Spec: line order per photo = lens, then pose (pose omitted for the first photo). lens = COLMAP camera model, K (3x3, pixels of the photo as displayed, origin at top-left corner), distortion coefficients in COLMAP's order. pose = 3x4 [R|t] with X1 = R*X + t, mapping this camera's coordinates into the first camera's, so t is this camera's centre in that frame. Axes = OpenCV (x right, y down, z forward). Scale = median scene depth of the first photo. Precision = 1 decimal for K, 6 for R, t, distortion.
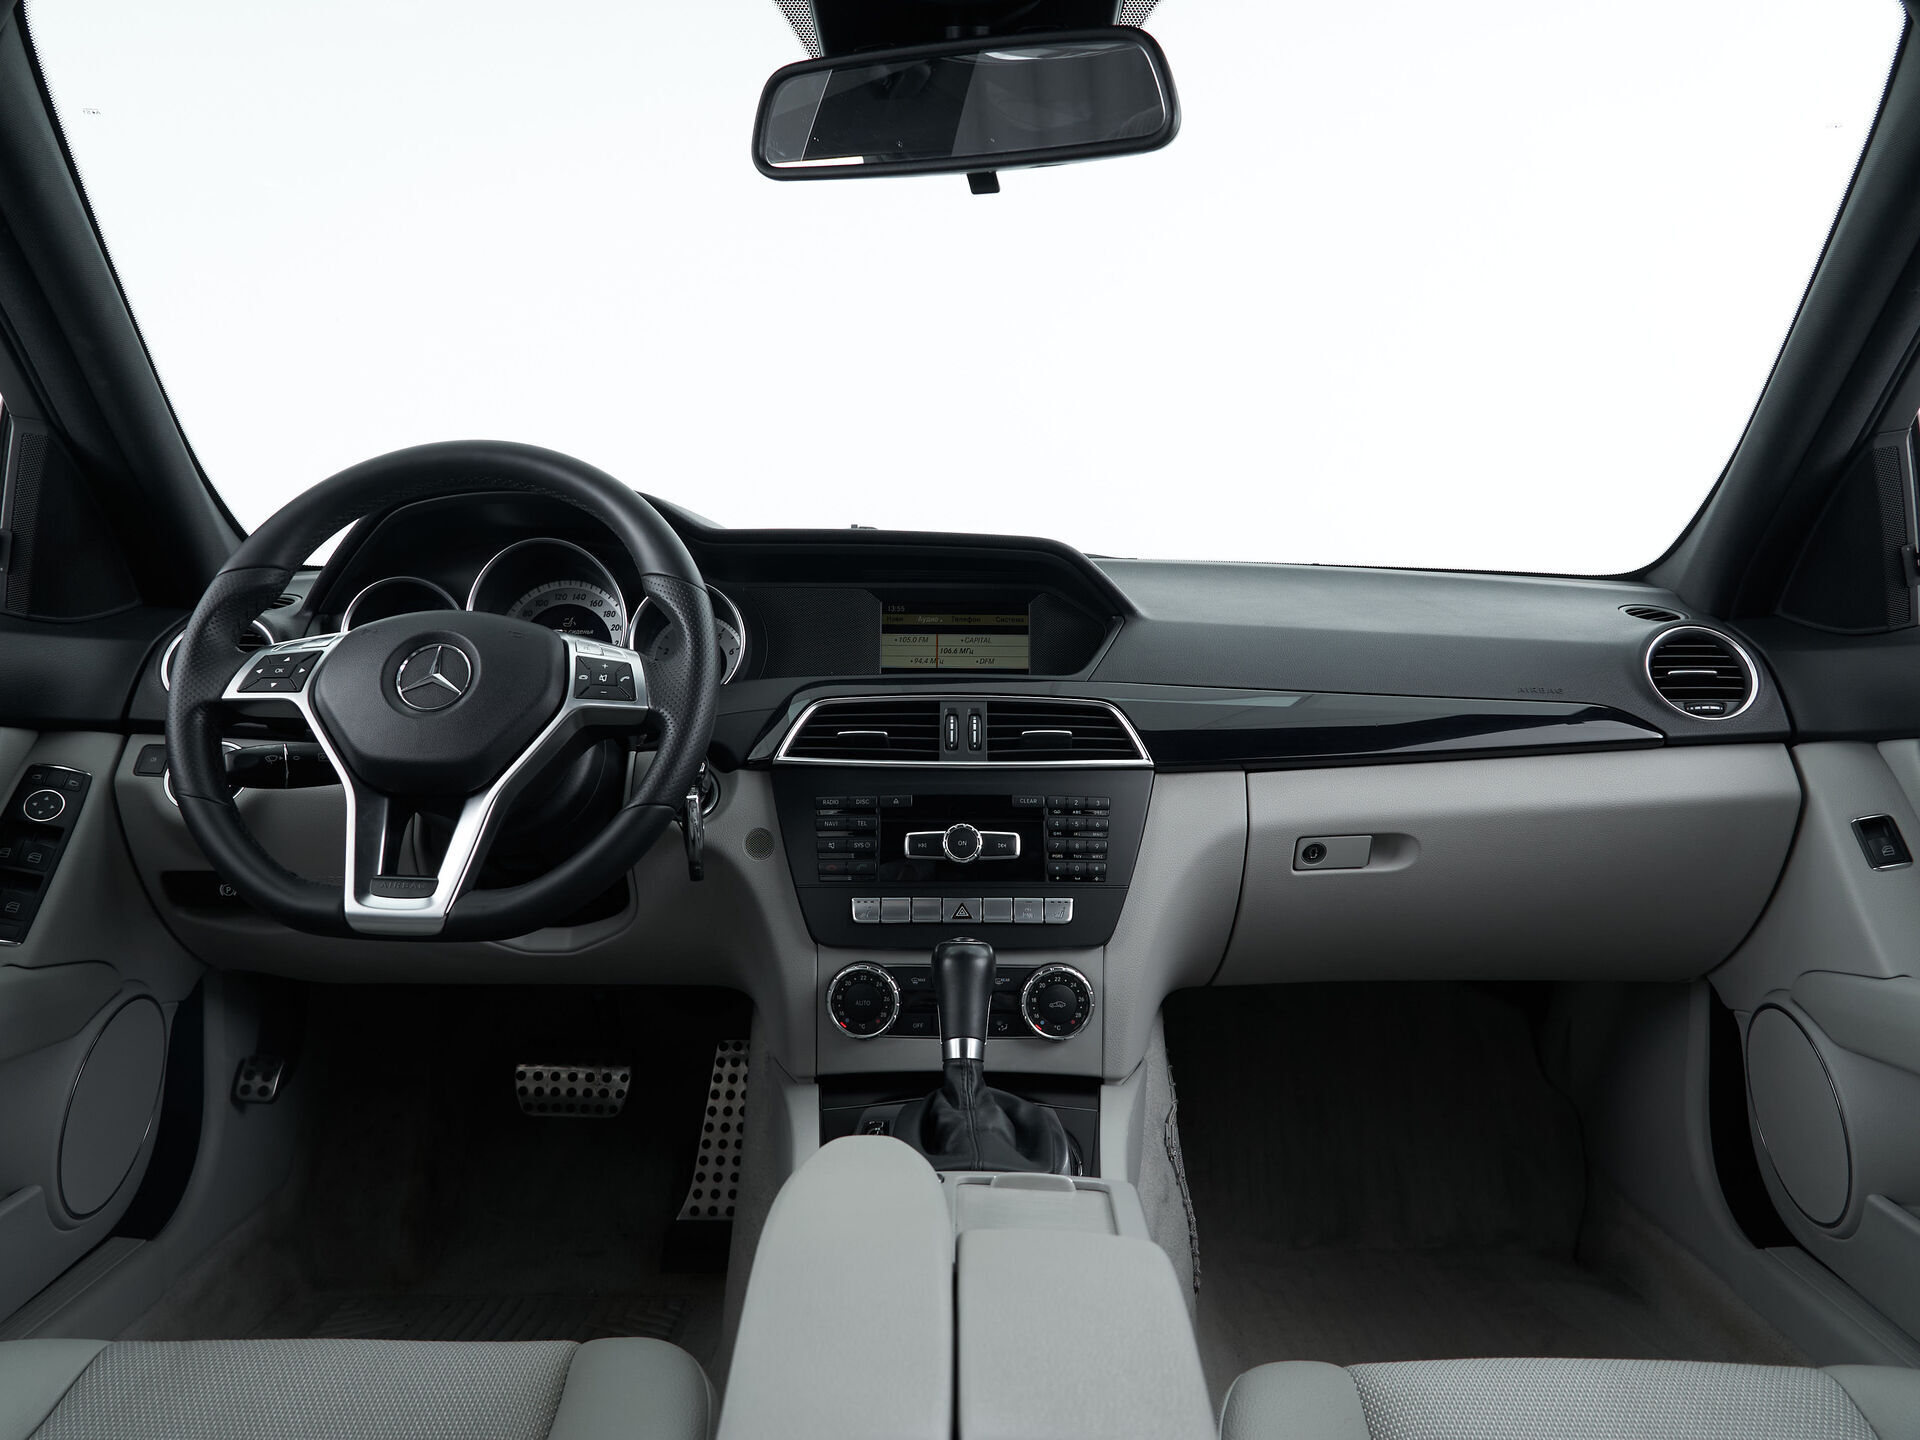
lens RADIAL K [[1445.5, 0, 972.1], [0, 1445.5, 730.4], [0, 0, 1]] dist [-0.003553, 0.001655]
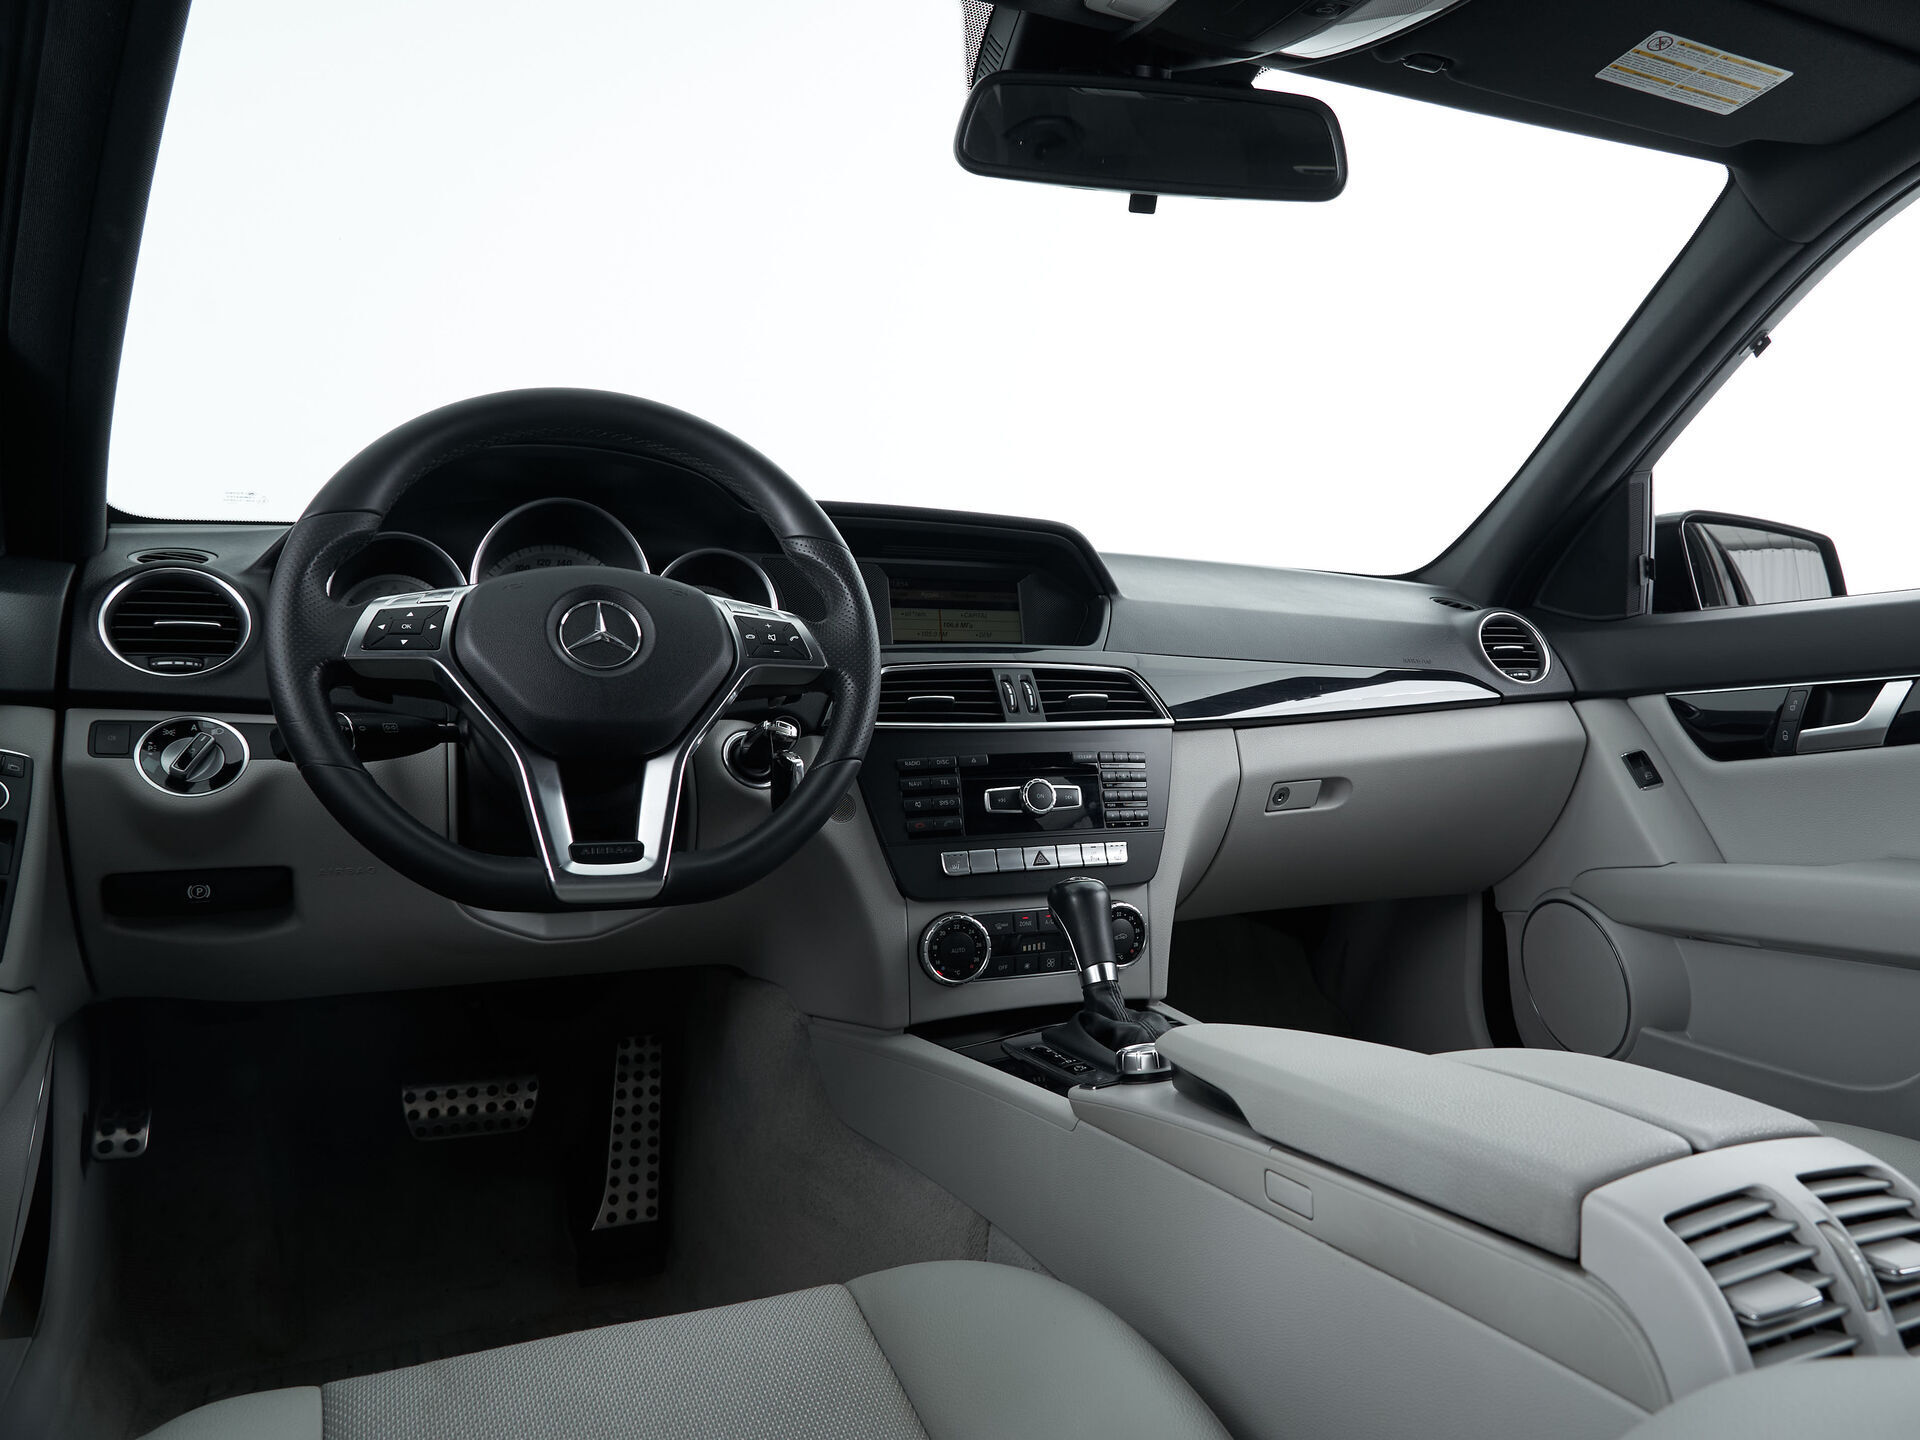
lens RADIAL K [[1445.5, 0, 1105.4], [0, 1445.5, 732.0], [0, 0, 1]] dist [-0.003553, 0.001655]
pose [[0.893669, -0.019753, 0.448293, -0.438546], [0.023023, 0.999733, -0.001845, 0.031804], [-0.448137, 0.011970, 0.893885, 0.000078]]
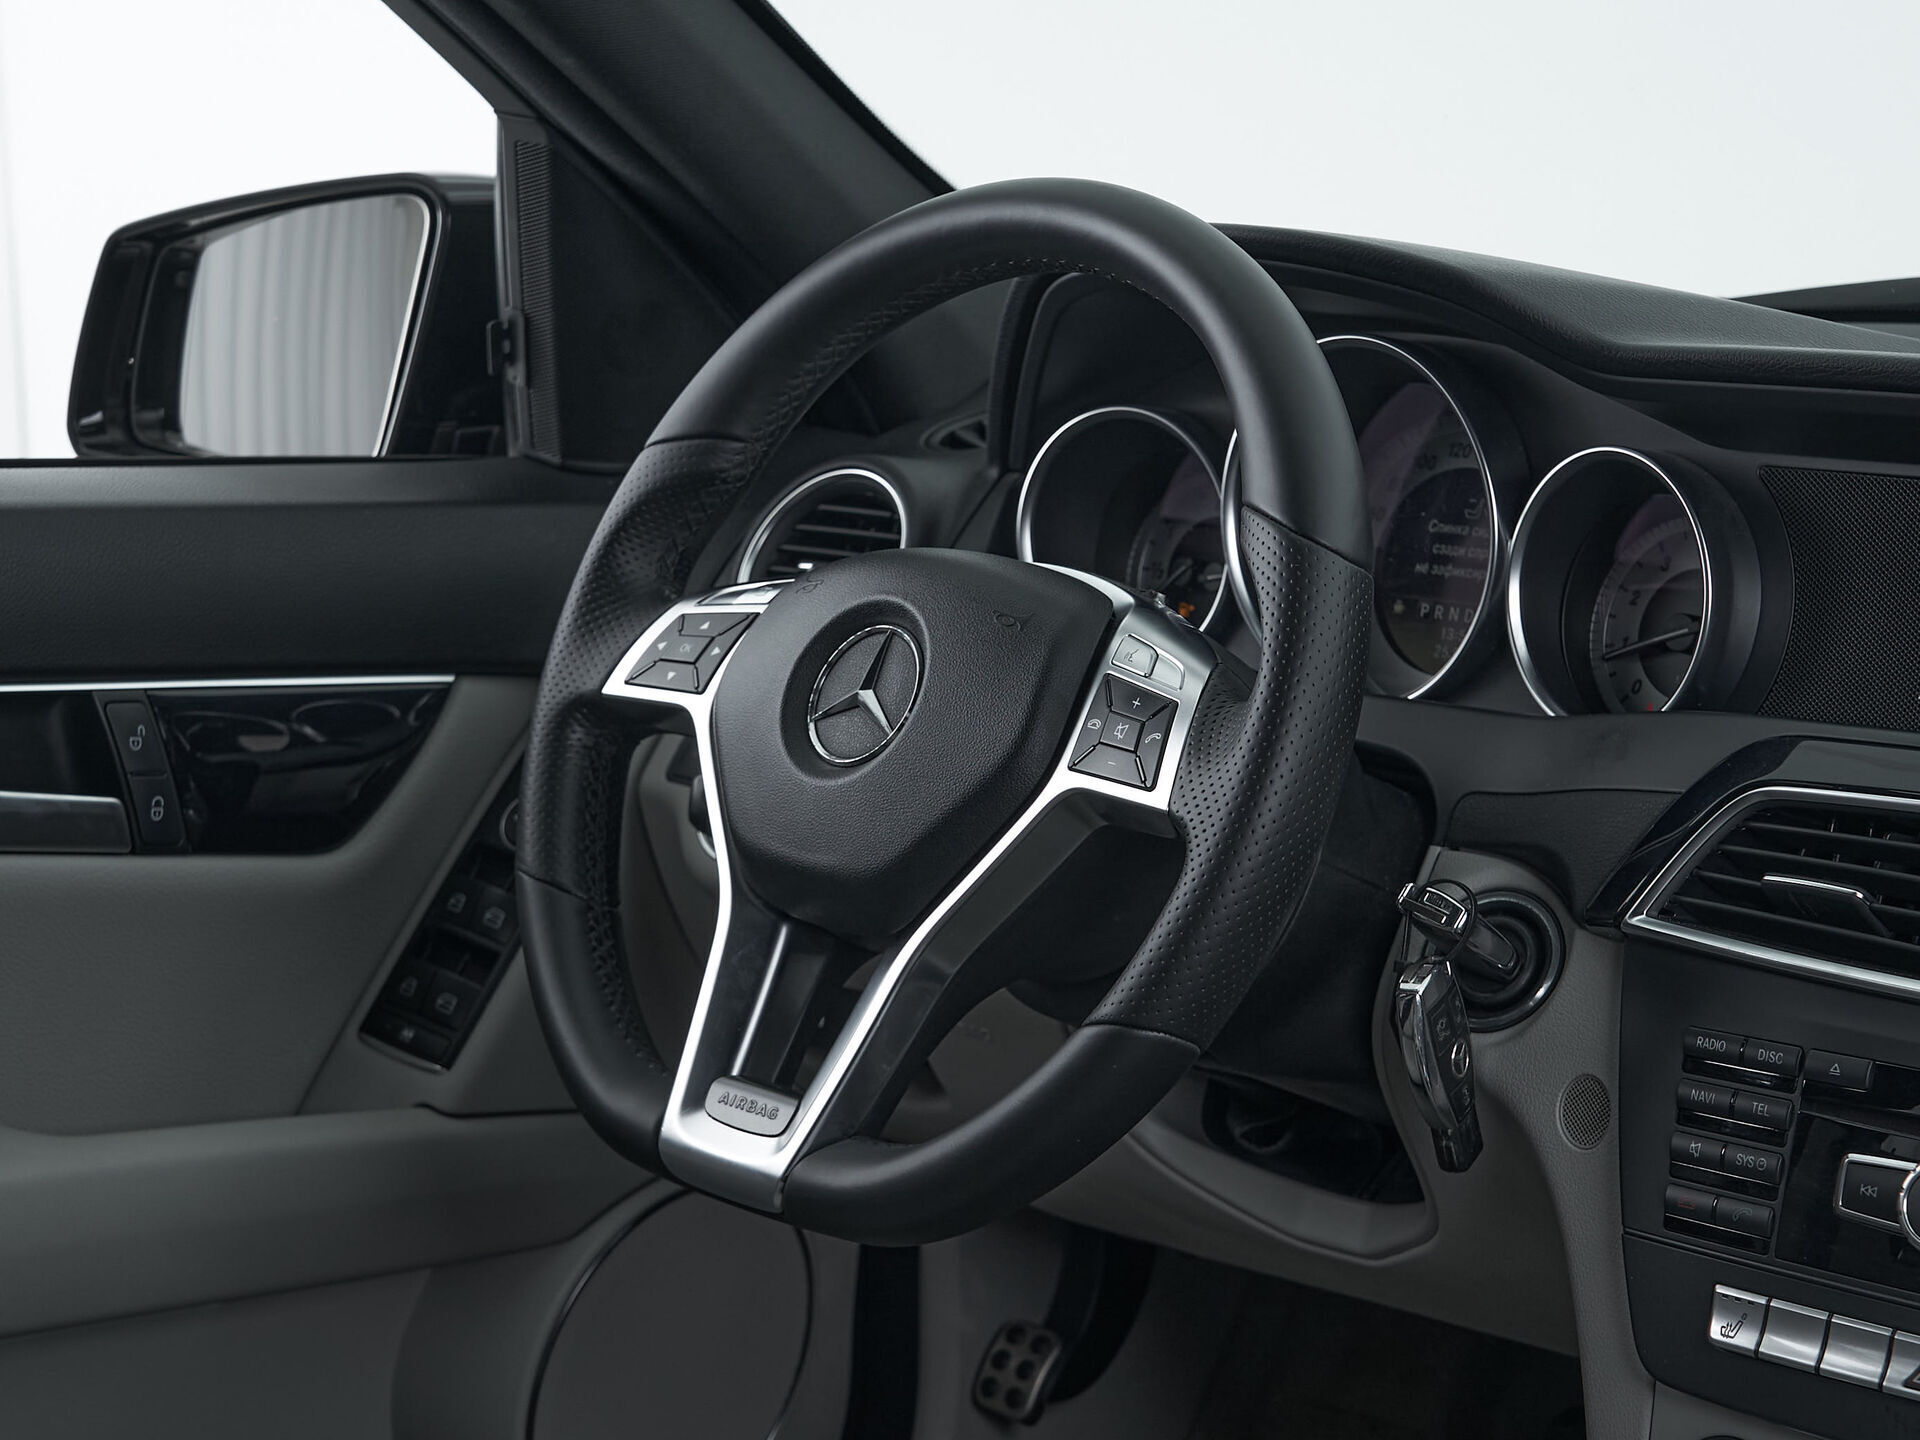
lens RADIAL K [[4058.8, 0, 959.5], [0, 4058.8, 815.6], [0, 0, 1]] dist [-0.012690, 0.000000]
pose [[0.691679, 0.119687, -0.712218, 0.564979], [-0.038883, 0.990913, 0.128759, -0.153951], [0.721157, -0.061367, 0.690048, 0.050069]]
